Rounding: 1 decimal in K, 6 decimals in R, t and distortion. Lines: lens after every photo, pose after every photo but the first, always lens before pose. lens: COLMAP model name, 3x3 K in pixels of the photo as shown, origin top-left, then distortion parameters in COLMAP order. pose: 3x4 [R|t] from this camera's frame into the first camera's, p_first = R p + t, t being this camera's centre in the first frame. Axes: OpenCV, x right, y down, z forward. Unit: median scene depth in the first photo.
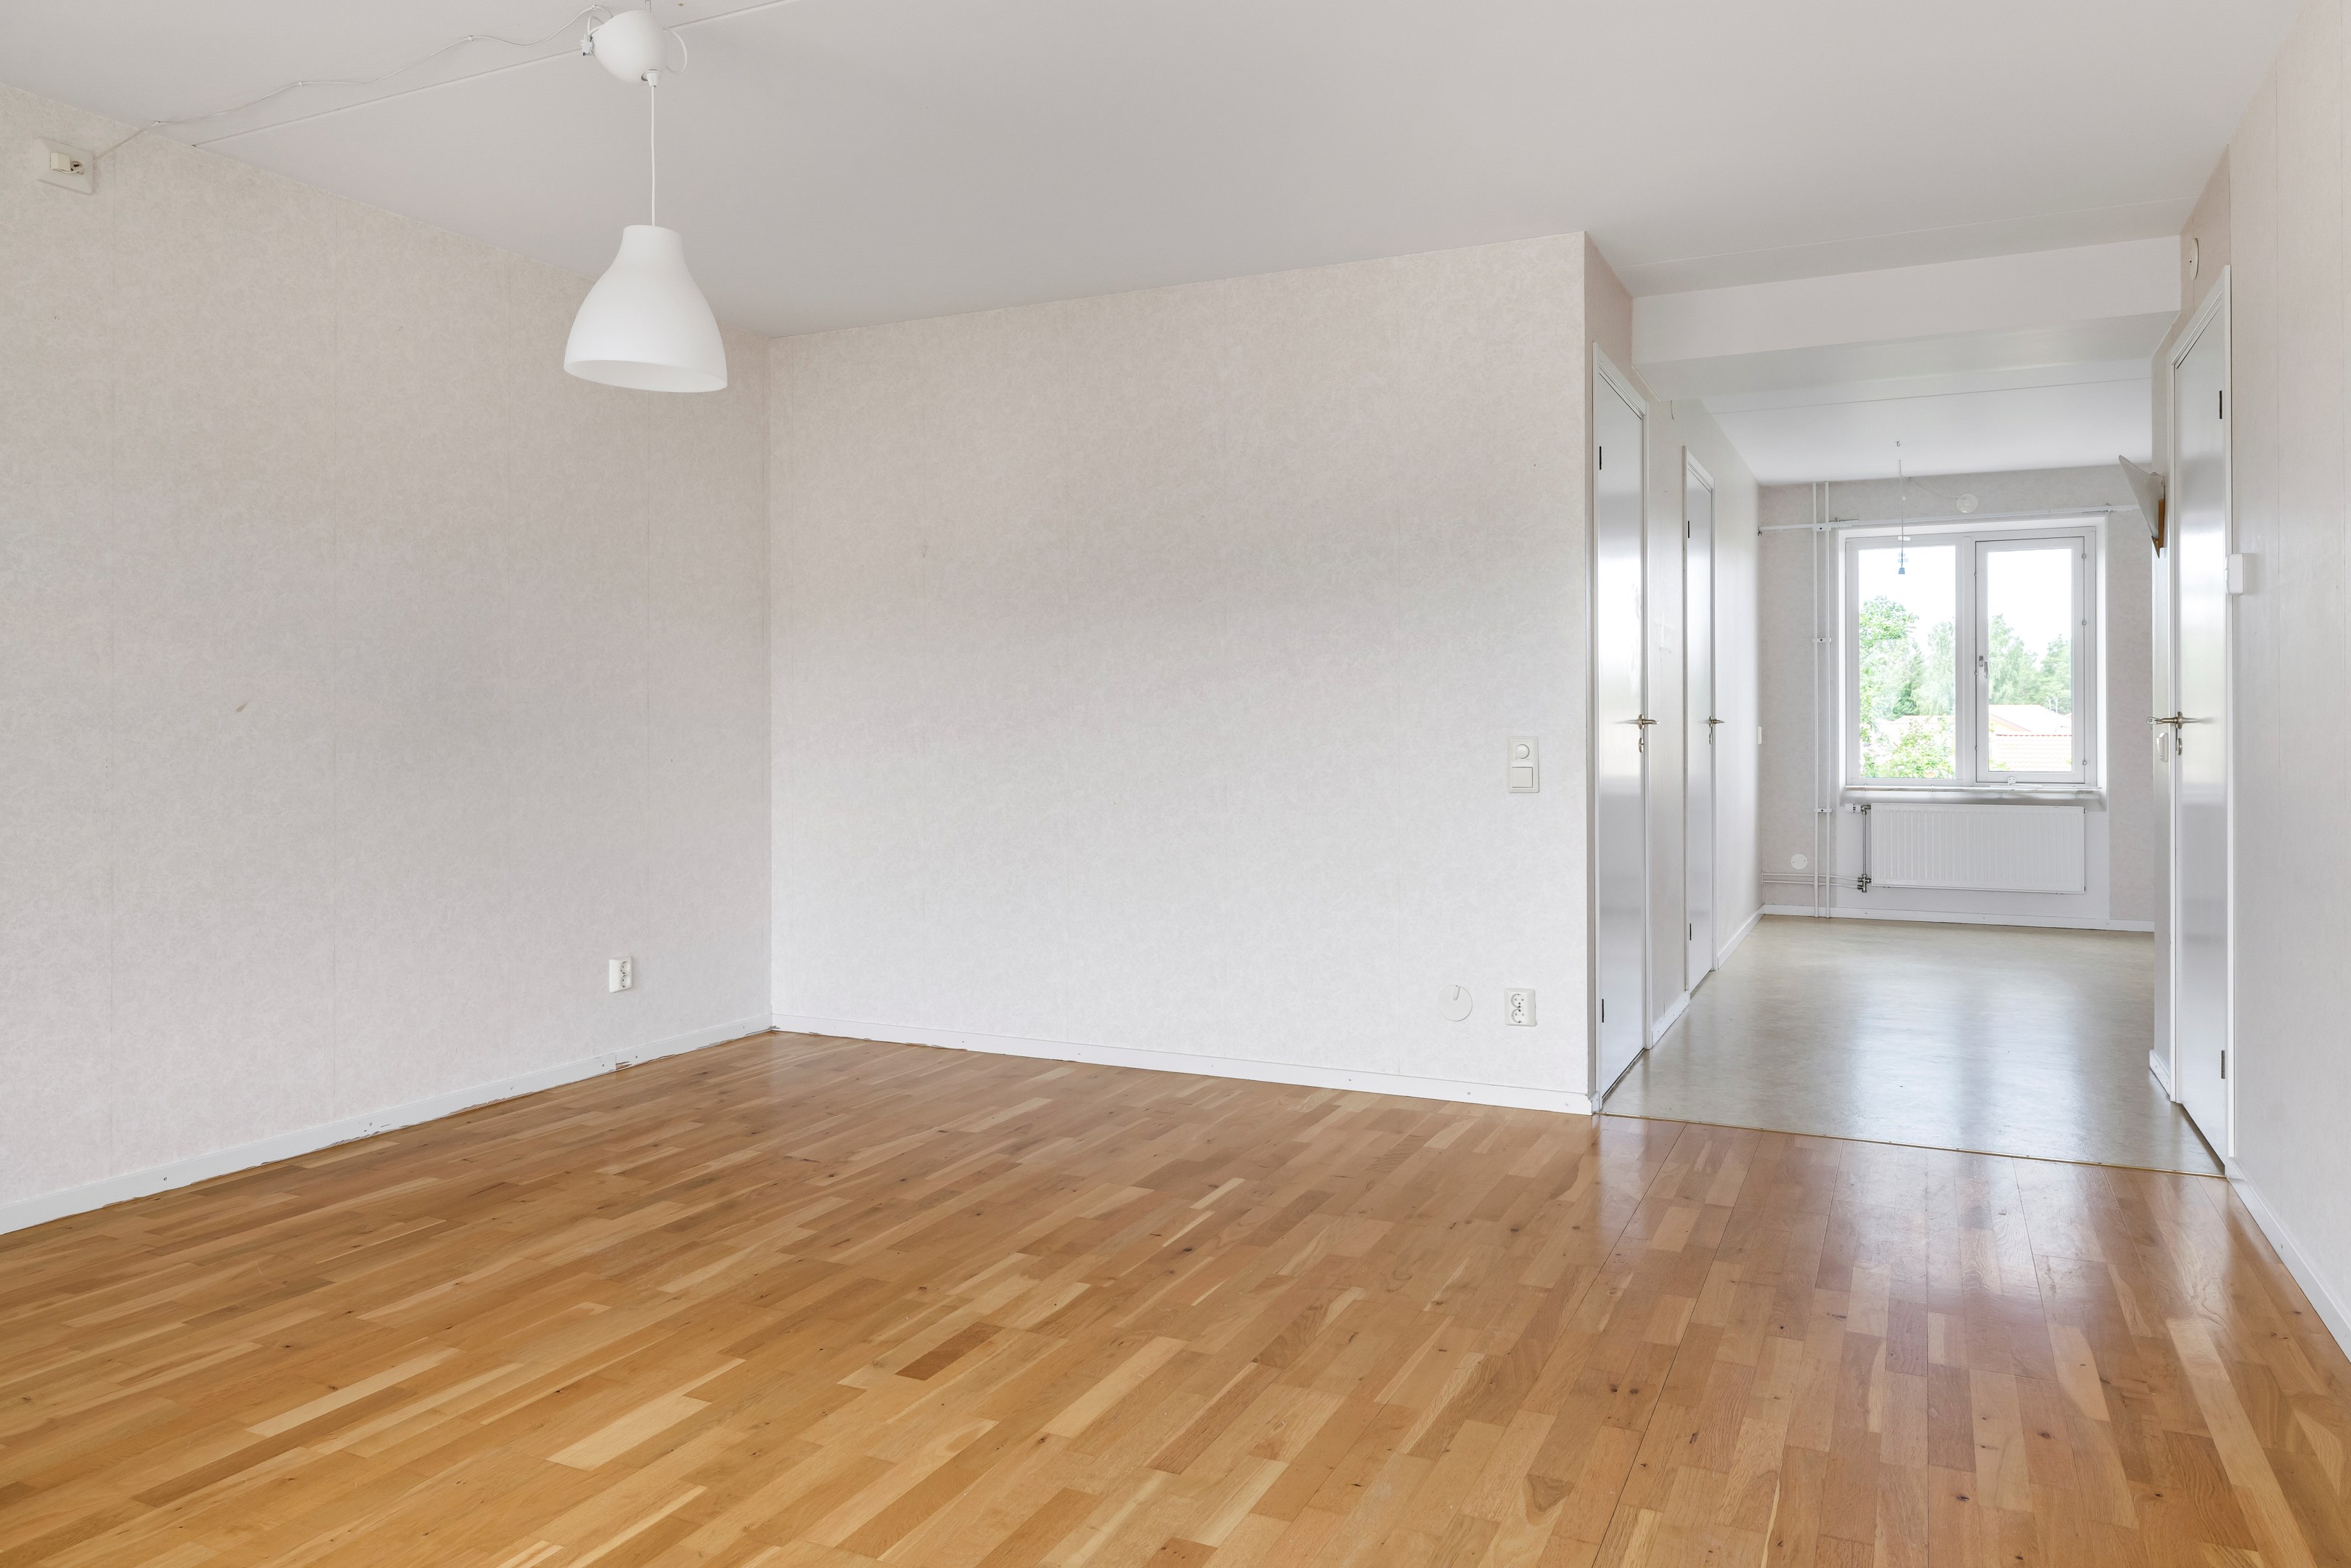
lens RADIAL K [[1559.3, 0, 1174.2], [0, 1559.3, 716.0], [0, 0, 1]] dist [-0.003021, 0.003211]
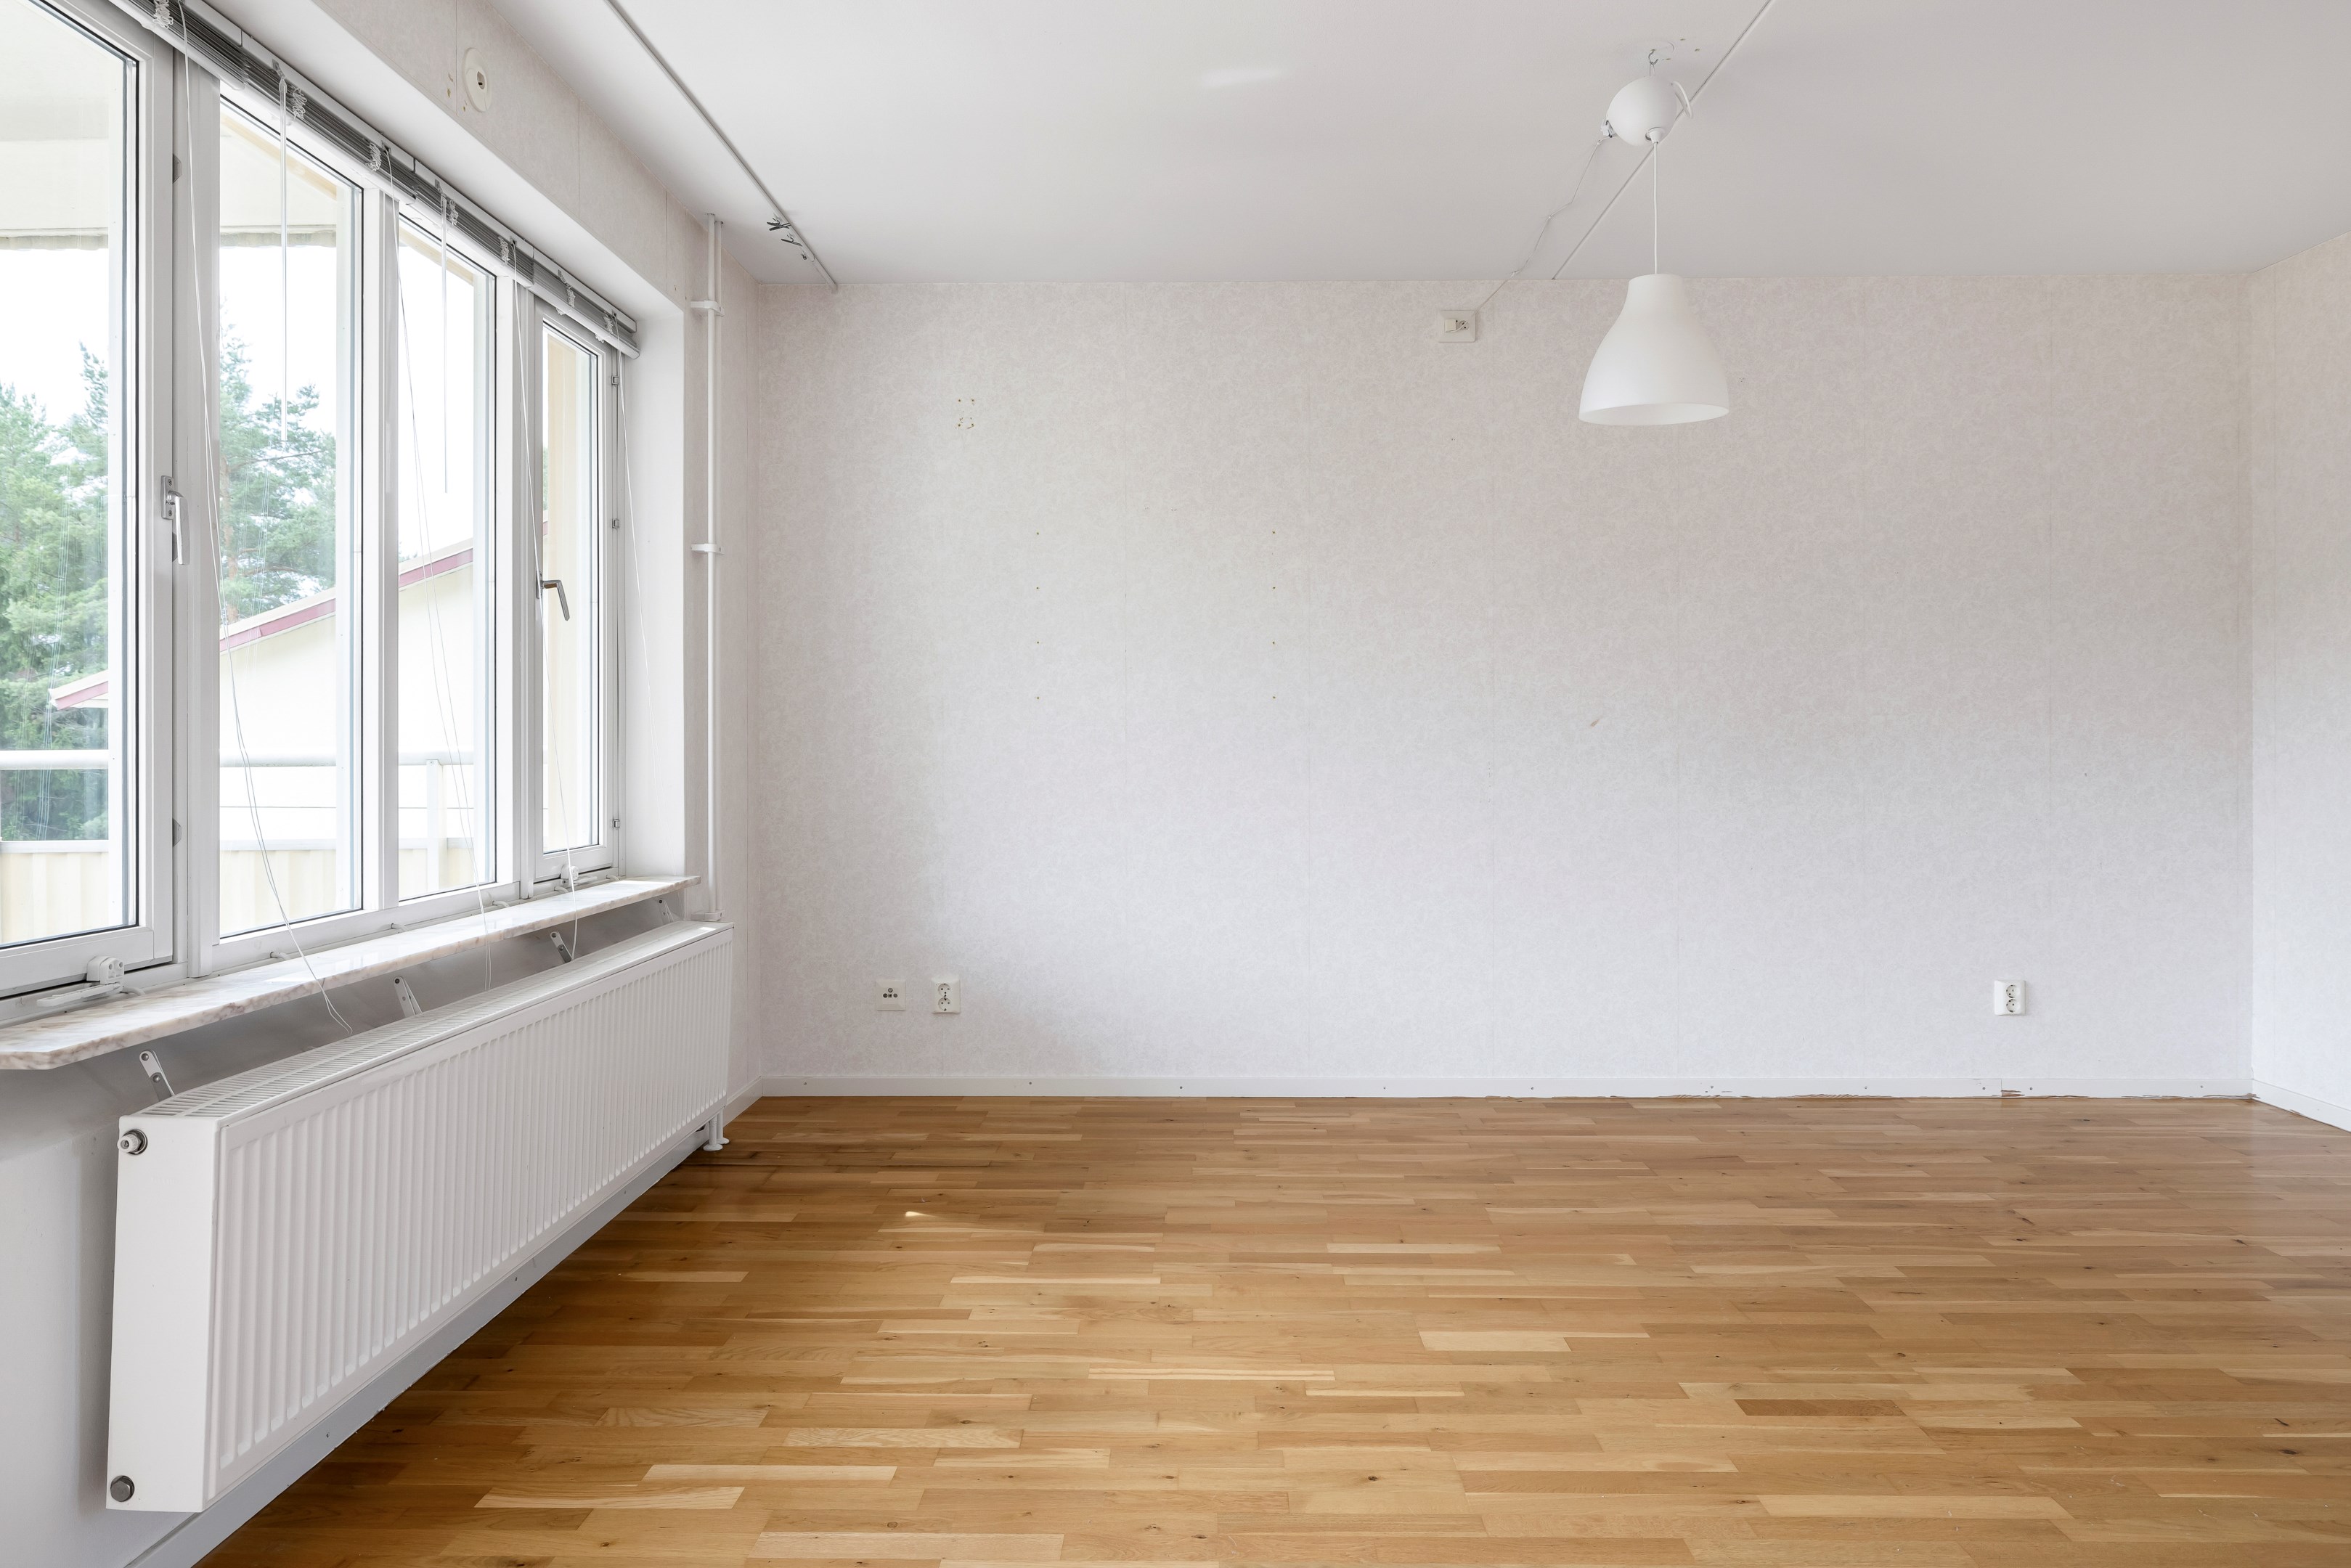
lens RADIAL K [[1559.3, 0, 1185.9], [0, 1559.3, 743.1], [0, 0, 1]] dist [-0.003021, 0.003211]
pose [[0.417862, 0.001925, -0.908509, 0.452207], [0.008427, 0.999947, 0.005995, 0.000847], [0.908472, -0.010161, 0.417823, 0.225164]]
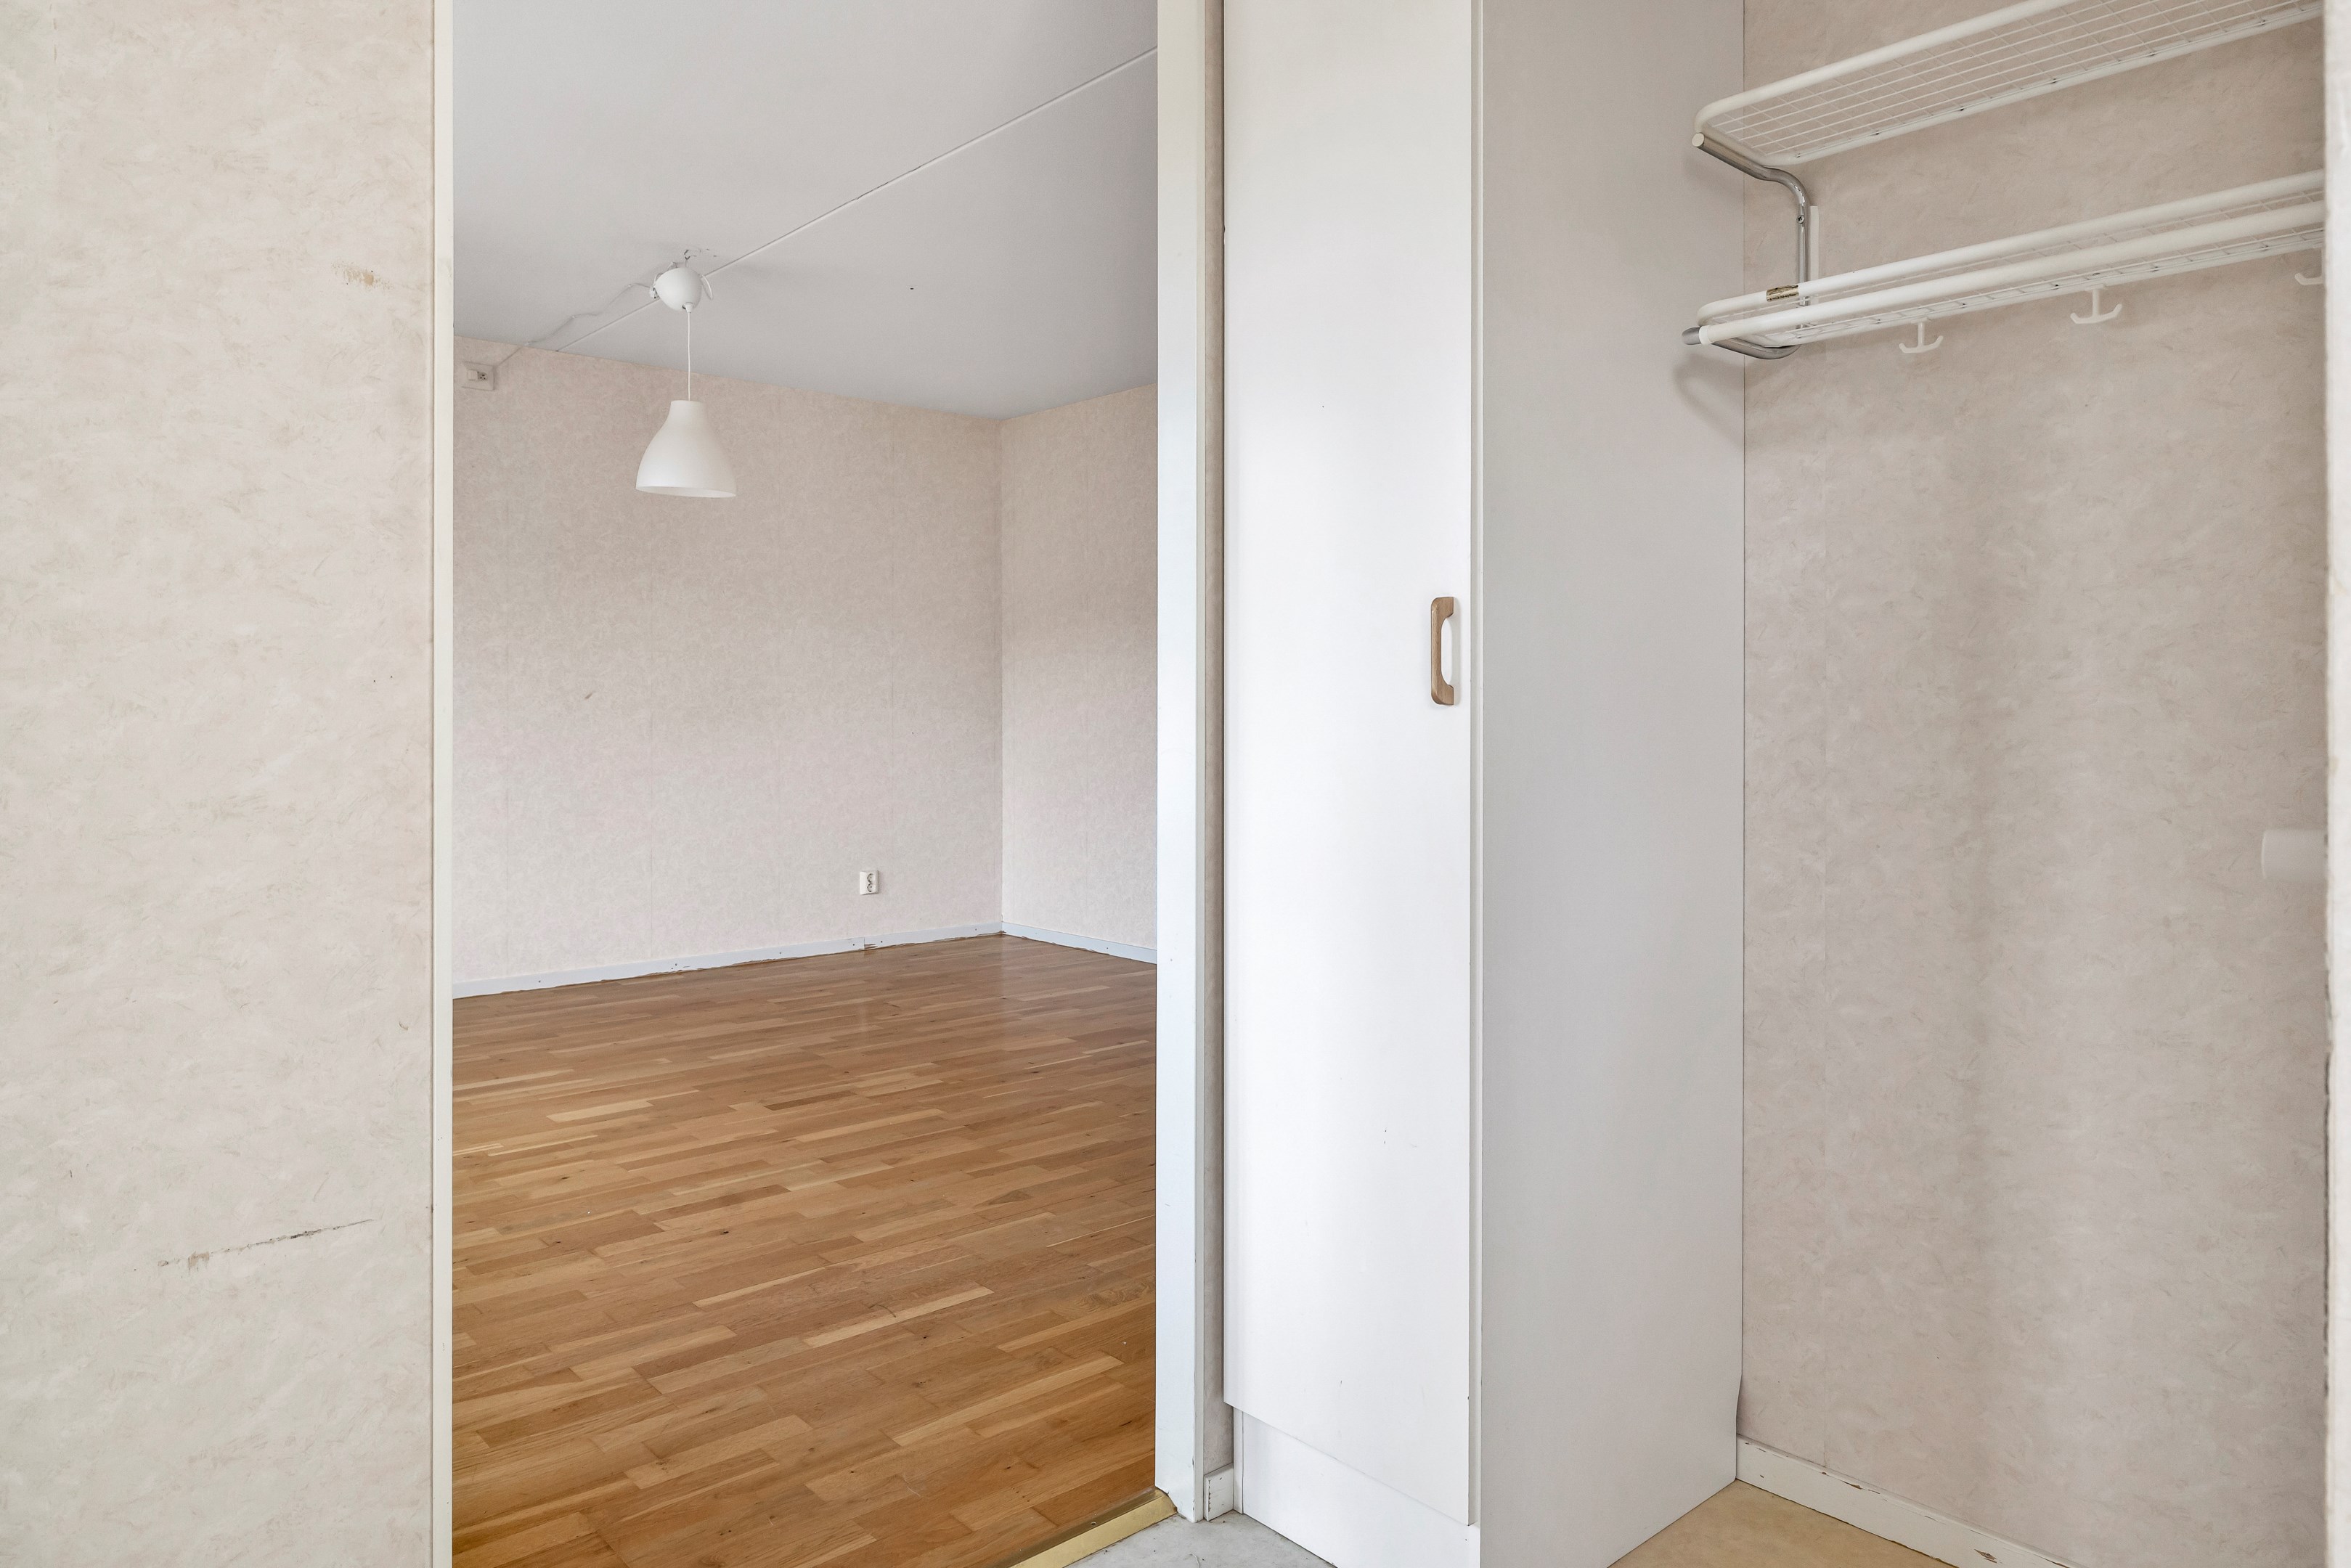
lens RADIAL K [[1471.4, 0, 1198.2], [0, 1471.4, 715.5], [0, 0, 1]] dist [-0.003528, -0.002600]
pose [[0.925354, 0.003872, -0.379084, 0.656138], [-0.000014, 0.999948, 0.010179, -0.000896], [0.379104, -0.009413, 0.925306, -0.195016]]
